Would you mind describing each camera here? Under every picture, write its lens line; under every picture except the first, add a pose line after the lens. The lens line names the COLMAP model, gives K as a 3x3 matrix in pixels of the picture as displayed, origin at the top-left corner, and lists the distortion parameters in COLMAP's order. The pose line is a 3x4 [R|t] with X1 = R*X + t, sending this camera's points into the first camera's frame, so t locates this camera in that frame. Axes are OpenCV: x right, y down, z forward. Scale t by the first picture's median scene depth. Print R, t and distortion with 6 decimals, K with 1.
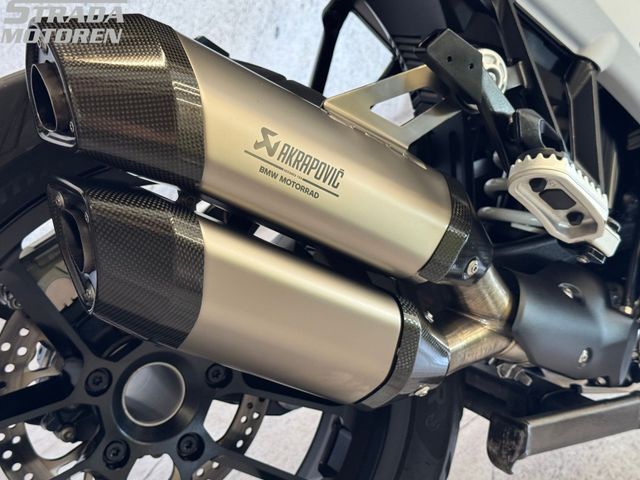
lens RADIAL K [[956.7, 0, 320.0], [0, 956.7, 240.0], [0, 0, 1]] dist [0.123614, -0.054306]
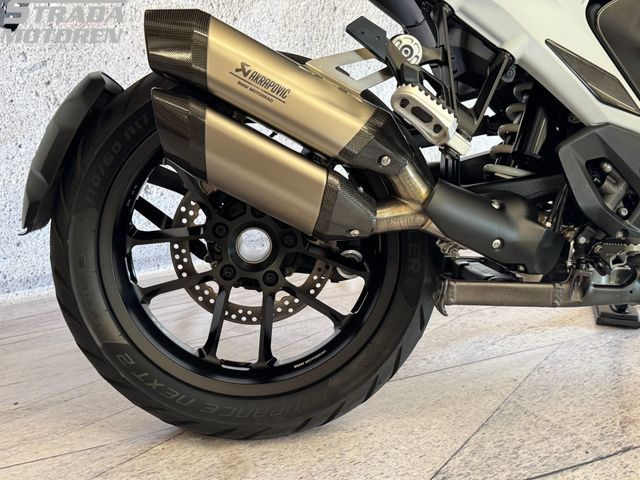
lens RADIAL K [[701.8, 0, 320.0], [0, 701.8, 240.0], [0, 0, 1]] dist [0.067871, -0.001977]
pose [[0.904587, 0.081955, -0.418337, 0.547001], [-0.113224, 0.992289, -0.050432, 0.227366], [0.410978, 0.092986, 0.906891, -0.153774]]
